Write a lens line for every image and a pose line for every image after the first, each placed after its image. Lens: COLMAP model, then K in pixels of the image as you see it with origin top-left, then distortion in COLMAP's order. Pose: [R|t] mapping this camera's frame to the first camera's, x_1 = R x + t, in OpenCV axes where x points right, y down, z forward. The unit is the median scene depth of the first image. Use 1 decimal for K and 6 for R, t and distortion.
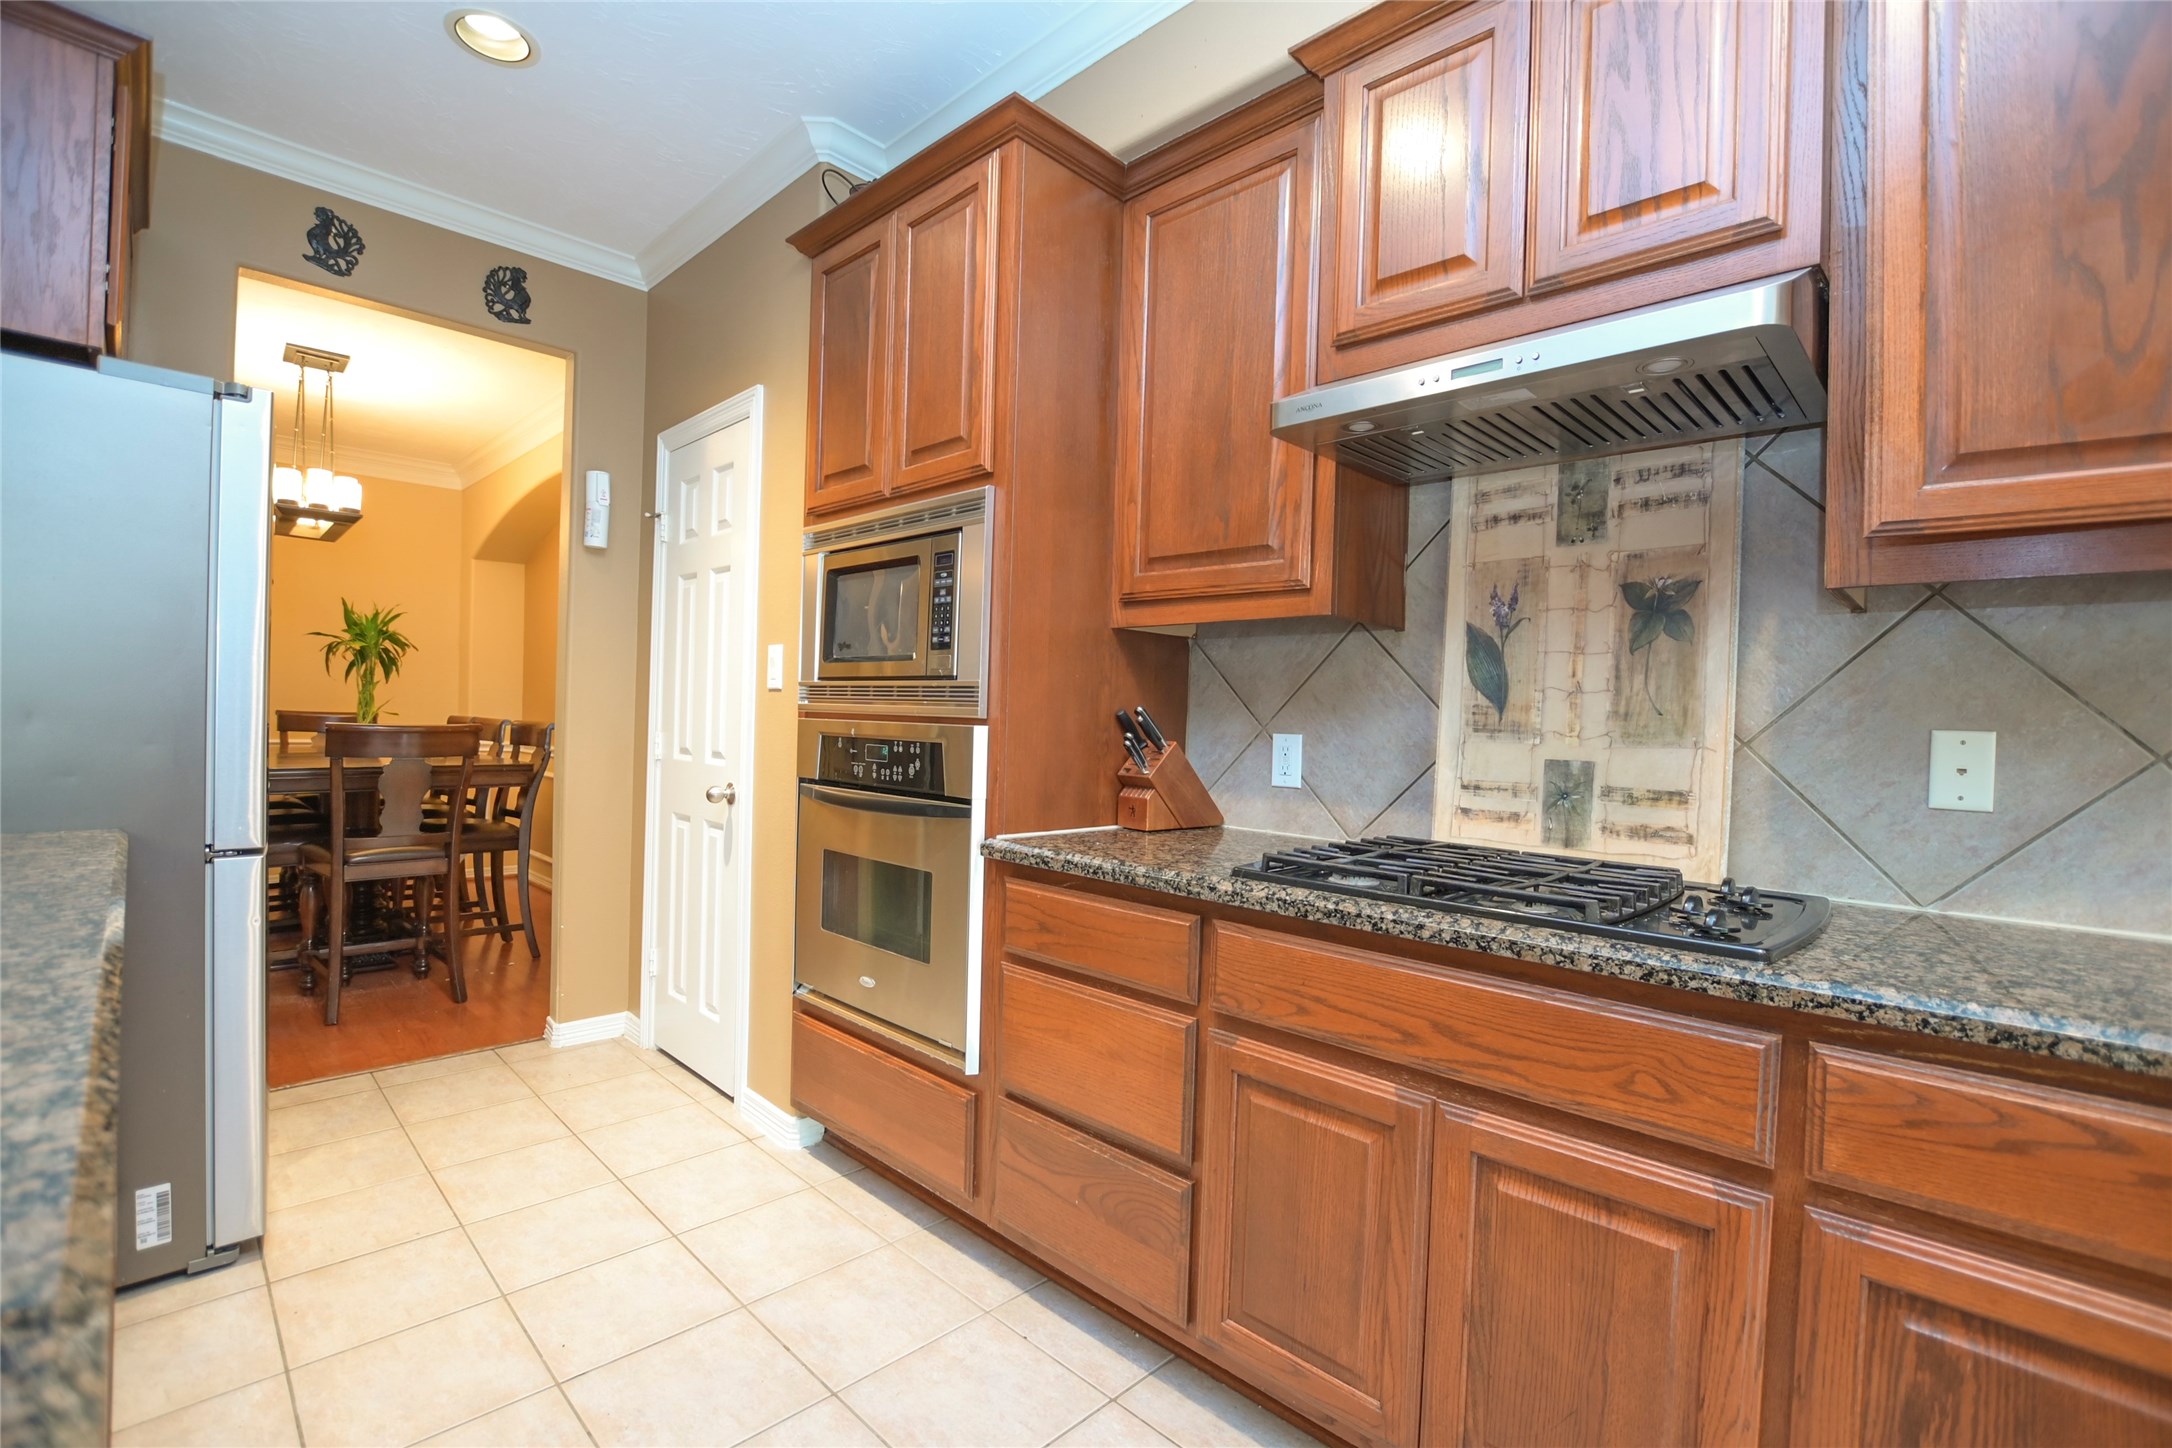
lens RADIAL K [[960.5, 0, 1084.9], [0, 960.5, 729.3], [0, 0, 1]] dist [-0.028632, 0.004119]
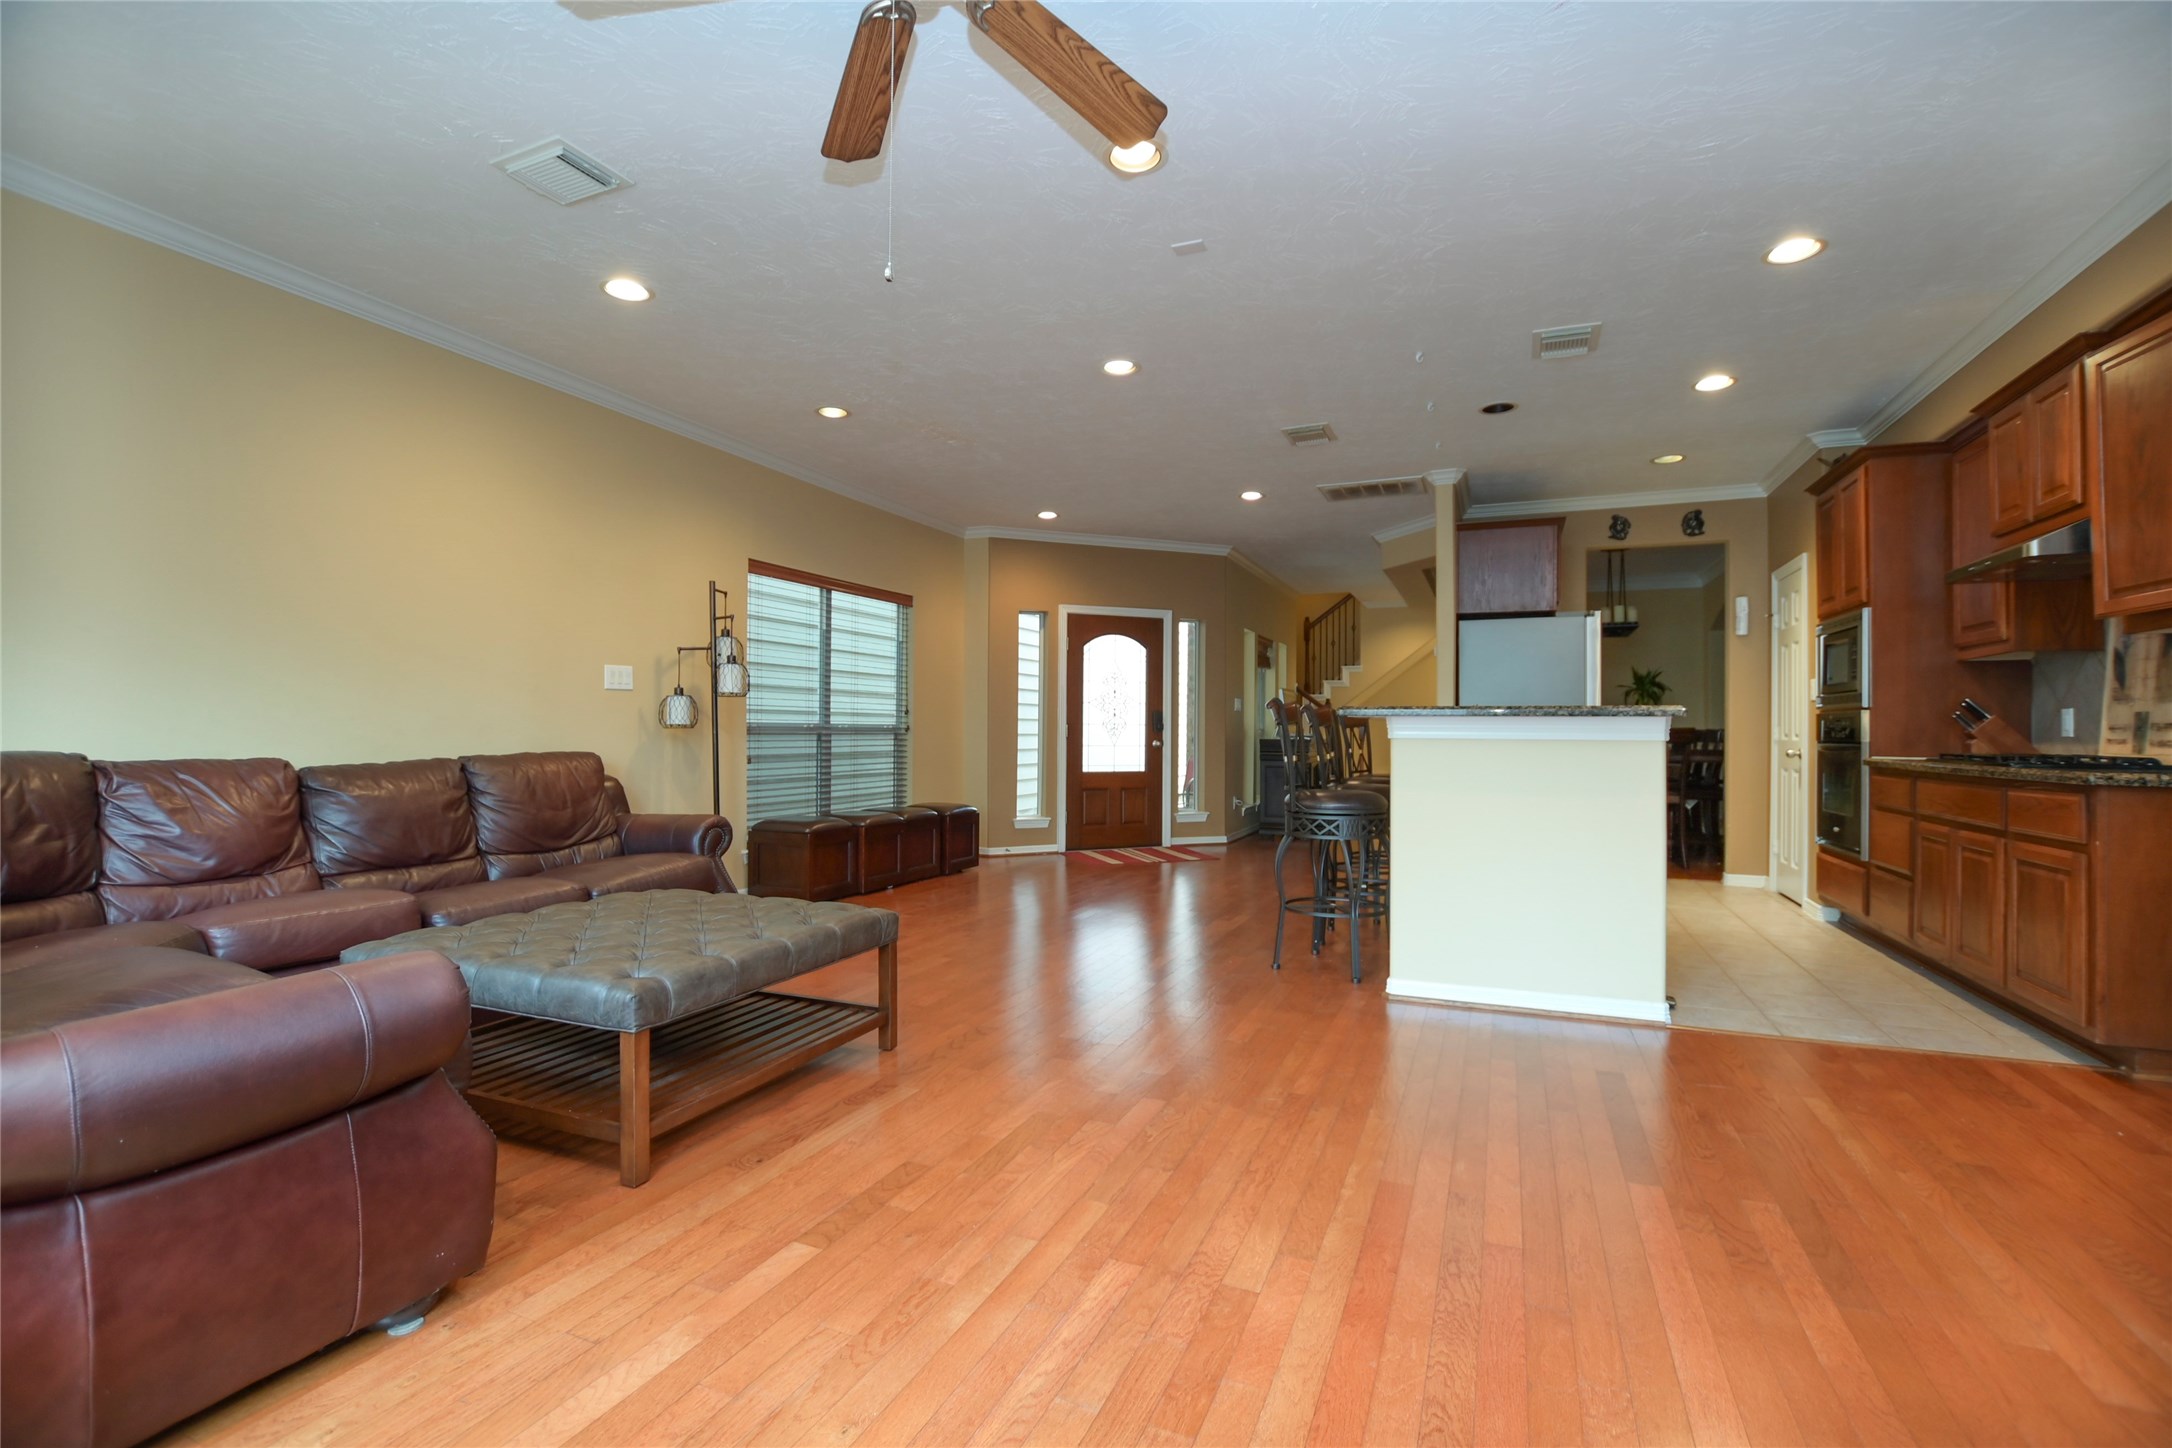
lens RADIAL K [[960.5, 0, 1093.6], [0, 960.5, 723.2], [0, 0, 1]] dist [-0.028632, 0.004119]
pose [[0.365546, -0.035011, -0.930134, 1.228148], [-0.007219, 0.999156, -0.040446, 0.122393], [0.930765, 0.021500, 0.364985, -1.452917]]
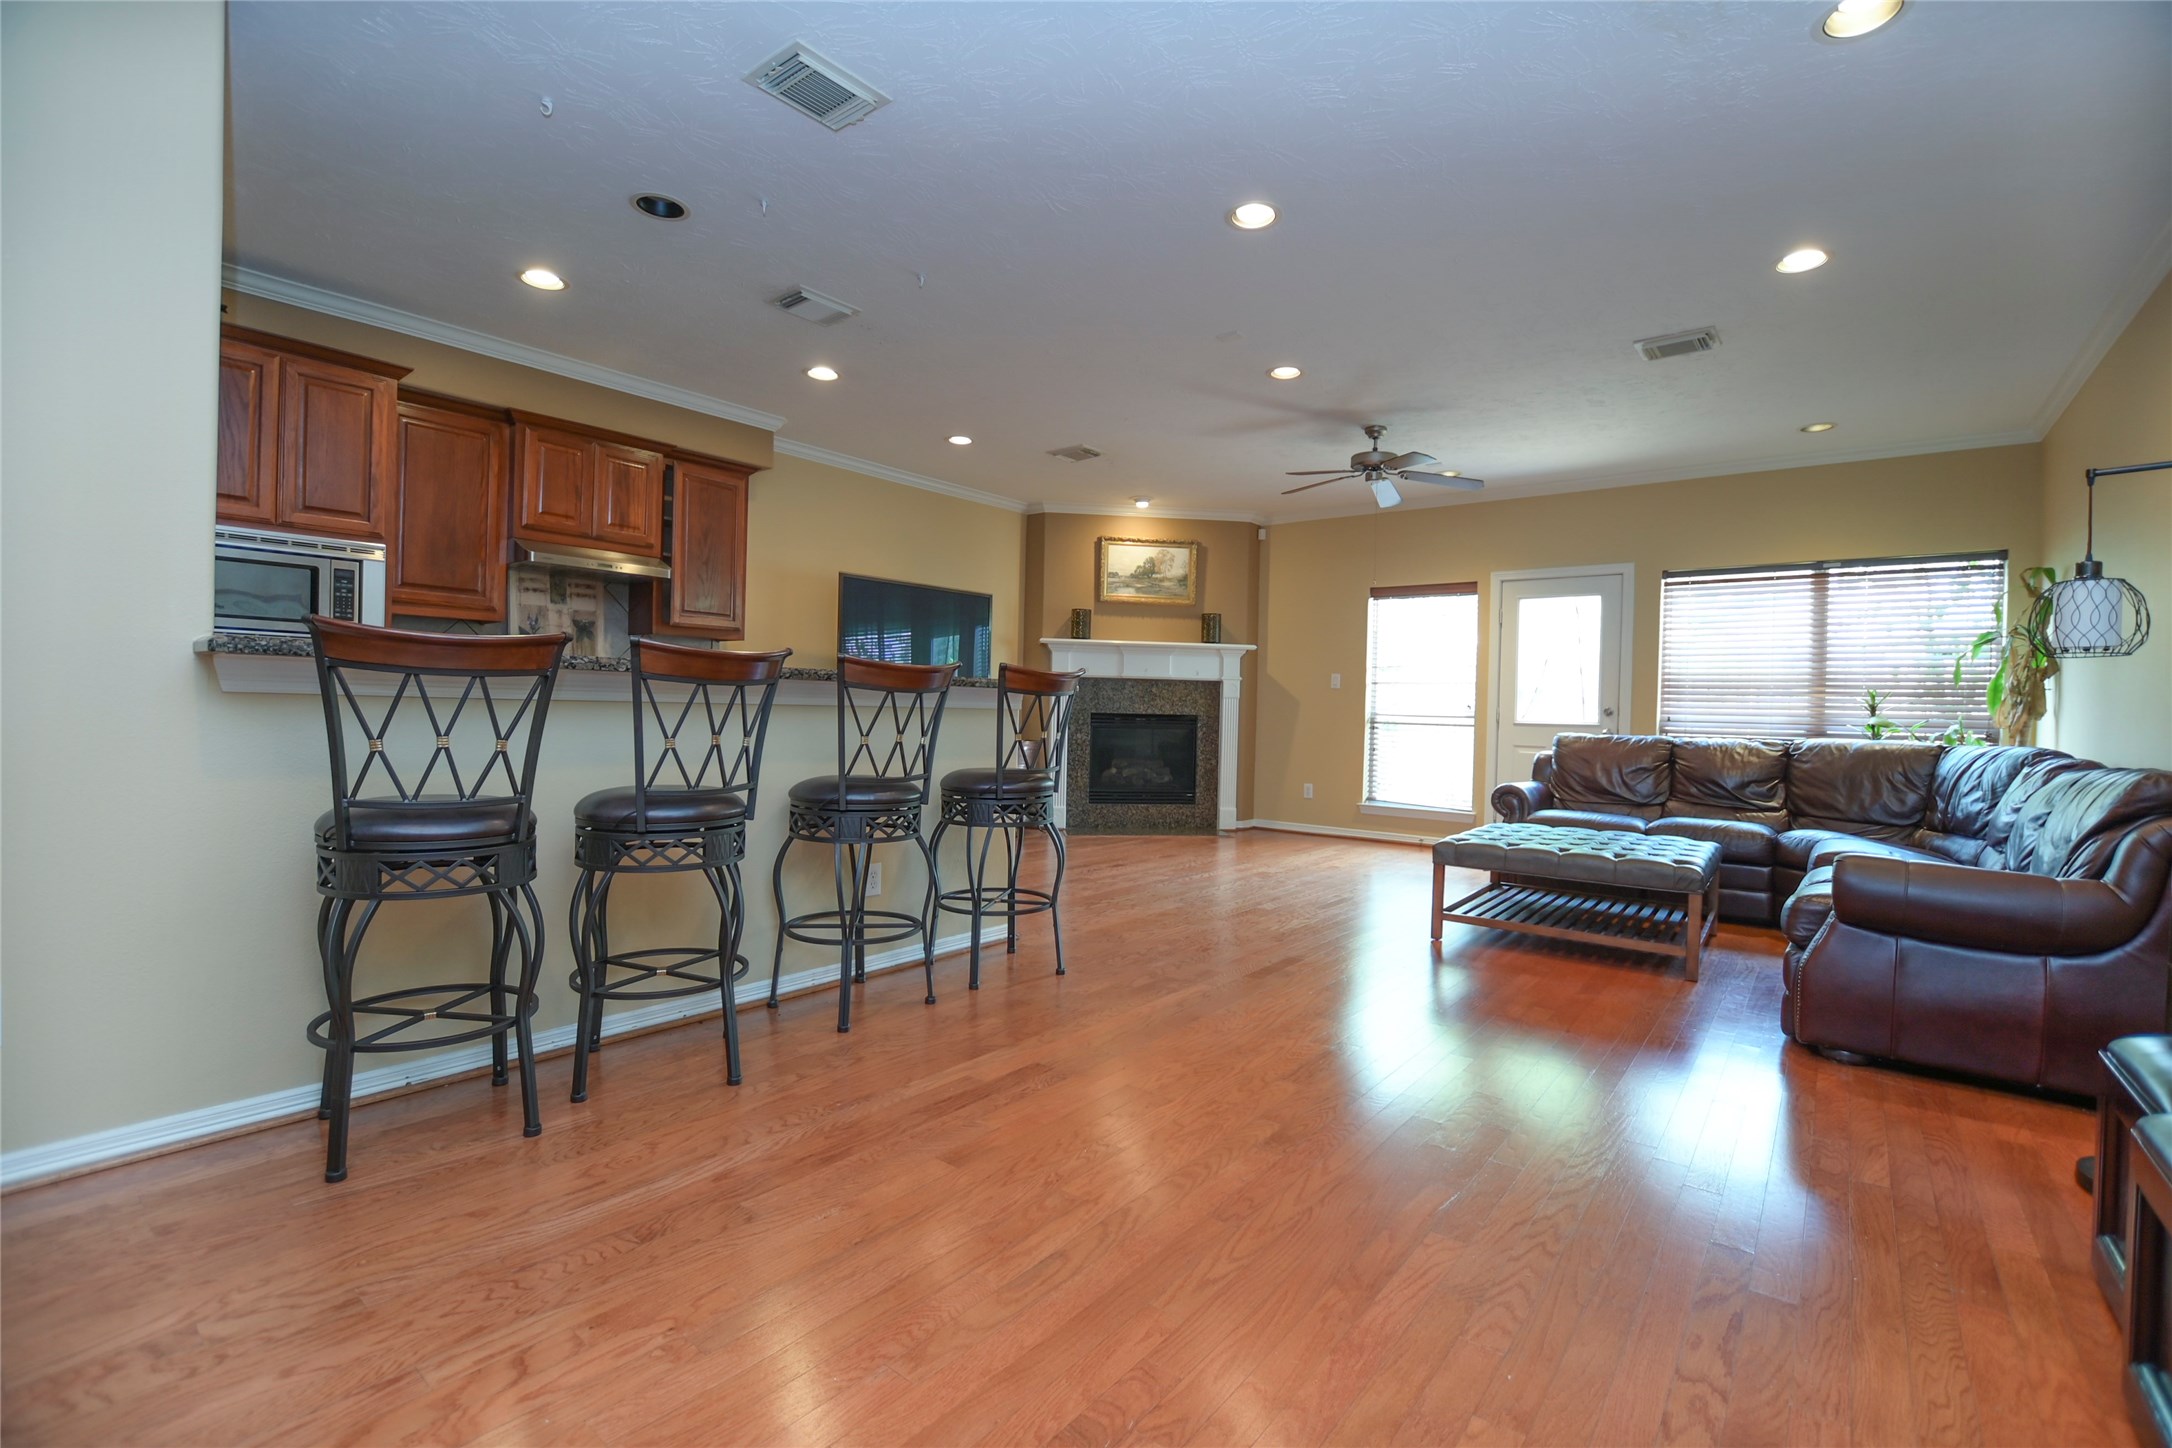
lens RADIAL K [[960.5, 0, 1088.4], [0, 960.5, 718.0], [0, 0, 1]] dist [-0.028632, 0.004119]
pose [[-0.100708, -0.041778, 0.994039, -2.078860], [-0.012520, 0.999092, 0.040722, 0.015039], [-0.994837, -0.008344, -0.101139, -0.276164]]
